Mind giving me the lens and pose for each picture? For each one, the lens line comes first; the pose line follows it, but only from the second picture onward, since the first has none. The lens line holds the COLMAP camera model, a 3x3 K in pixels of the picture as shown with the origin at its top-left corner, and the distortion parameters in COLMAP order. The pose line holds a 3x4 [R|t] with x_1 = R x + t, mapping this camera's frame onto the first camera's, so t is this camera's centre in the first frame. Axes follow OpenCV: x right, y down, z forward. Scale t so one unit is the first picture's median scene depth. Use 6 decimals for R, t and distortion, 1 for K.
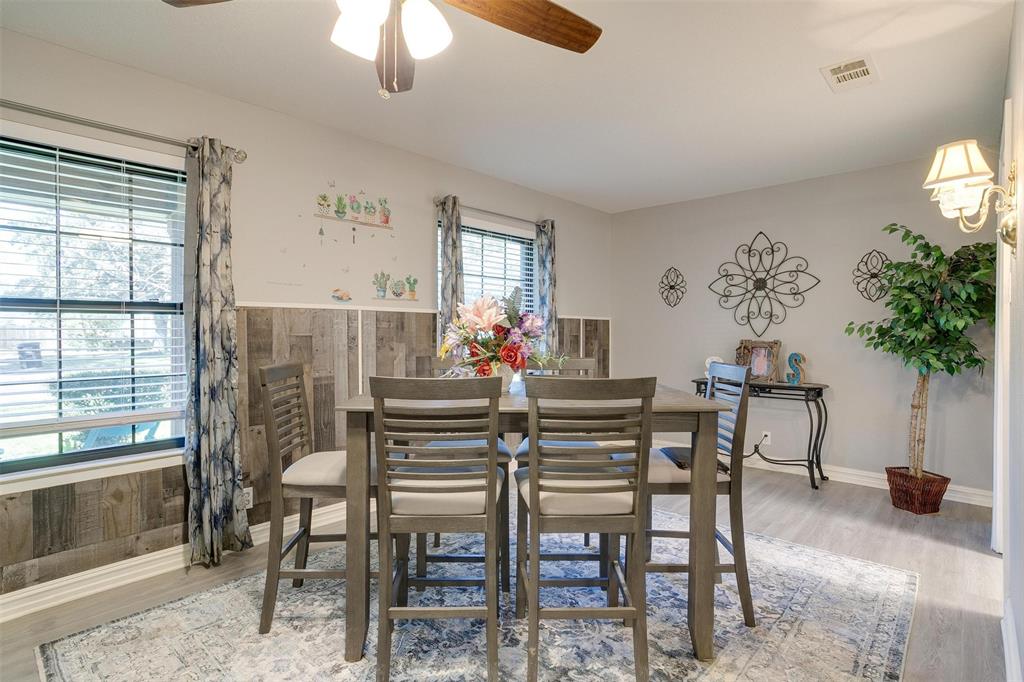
lens RADIAL K [[517.6, 0, 504.6], [0, 517.6, 333.4], [0, 0, 1]] dist [-0.039037, 0.031188]
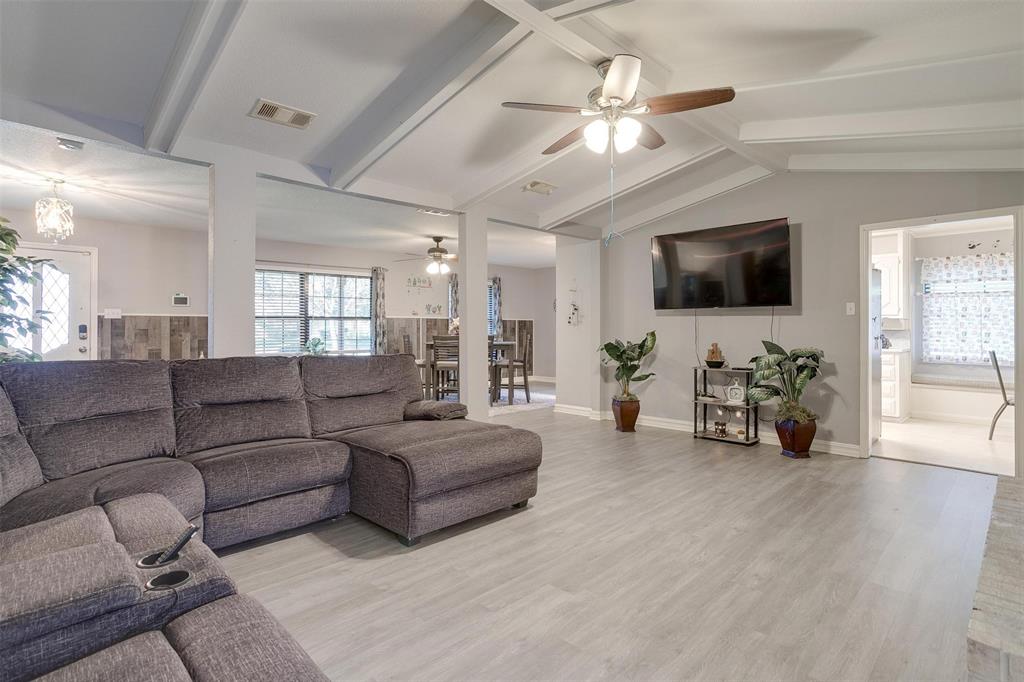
lens RADIAL K [[517.6, 0, 504.6], [0, 517.6, 333.4], [0, 0, 1]] dist [-0.039037, 0.031188]
pose [[0.999443, 0.000053, -0.033372, 0.239725], [0.000212, 0.999969, 0.007926, 0.013823], [0.033371, -0.007929, 0.999412, -1.616346]]
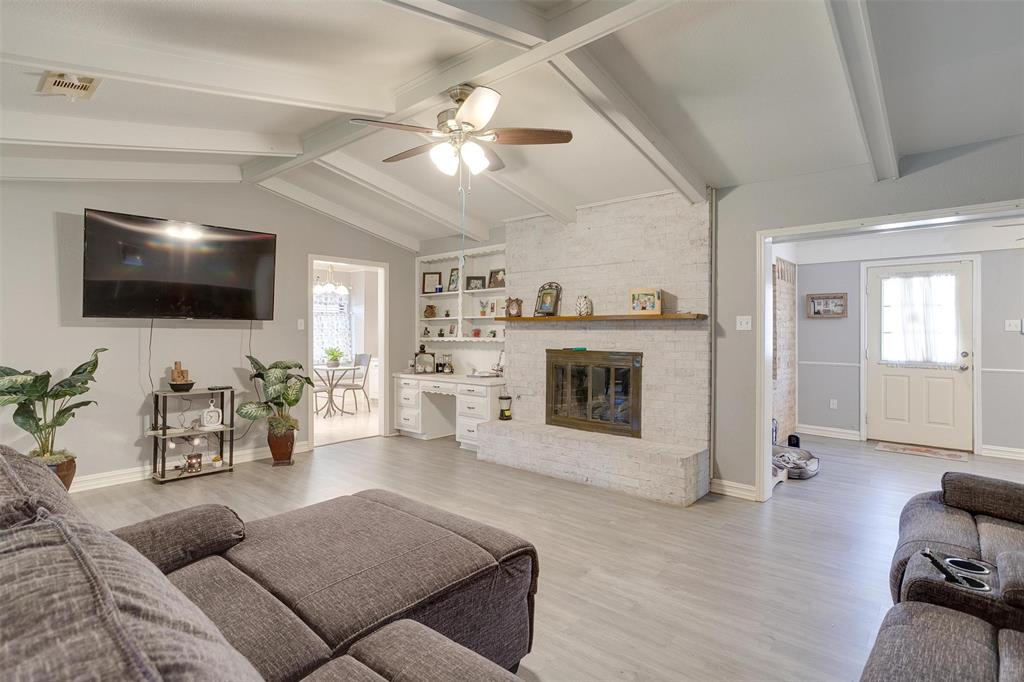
lens RADIAL K [[517.6, 0, 504.6], [0, 517.6, 333.4], [0, 0, 1]] dist [-0.039037, 0.031188]
pose [[-0.035619, -0.002114, 0.999363, -0.453264], [0.001285, 0.999997, 0.002161, -0.014918], [-0.999365, 0.001361, -0.035616, -0.836349]]
